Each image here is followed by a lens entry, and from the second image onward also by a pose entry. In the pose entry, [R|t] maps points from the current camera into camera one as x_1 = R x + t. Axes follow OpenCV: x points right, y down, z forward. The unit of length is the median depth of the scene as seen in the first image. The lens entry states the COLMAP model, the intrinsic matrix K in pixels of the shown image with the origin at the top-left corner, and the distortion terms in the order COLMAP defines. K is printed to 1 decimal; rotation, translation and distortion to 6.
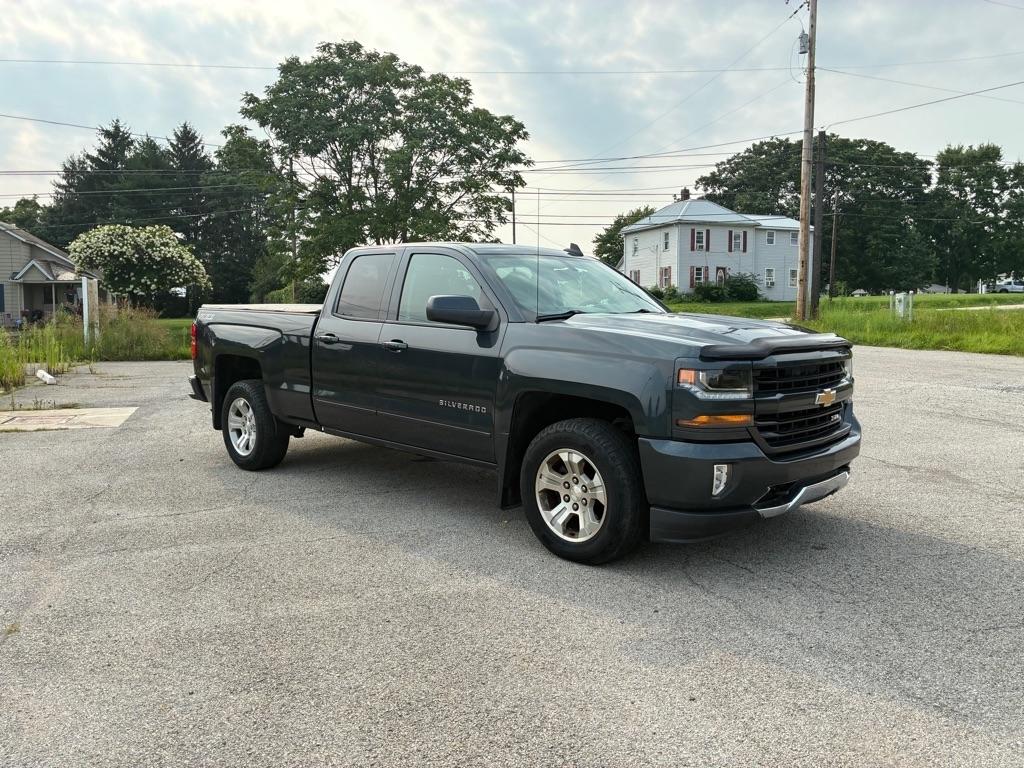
lens RADIAL K [[784.6, 0, 531.8], [0, 784.6, 385.2], [0, 0, 1]] dist [-0.005609, -0.001317]
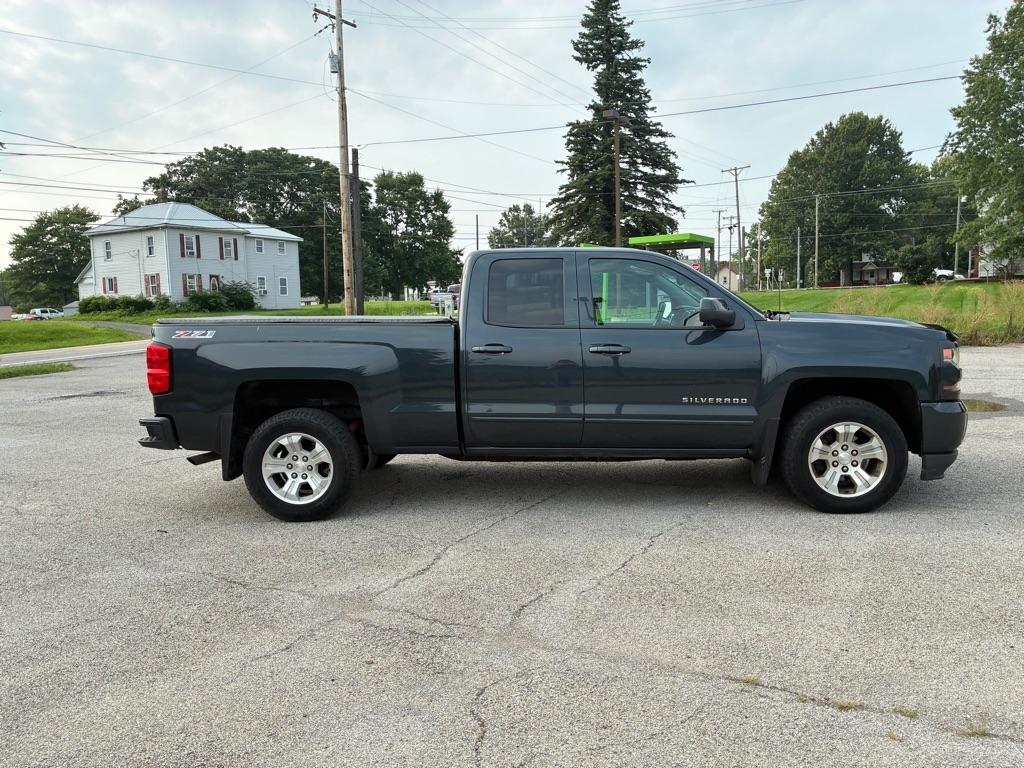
lens RADIAL K [[780.0, 0, 511.2], [0, 780.0, 378.0], [0, 0, 1]] dist [0.040601, -0.051067]
pose [[0.762058, -0.074134, 0.643251, -0.107959], [0.086954, 0.996143, 0.011791, -0.004582], [-0.641644, 0.046948, 0.765564, 0.037068]]
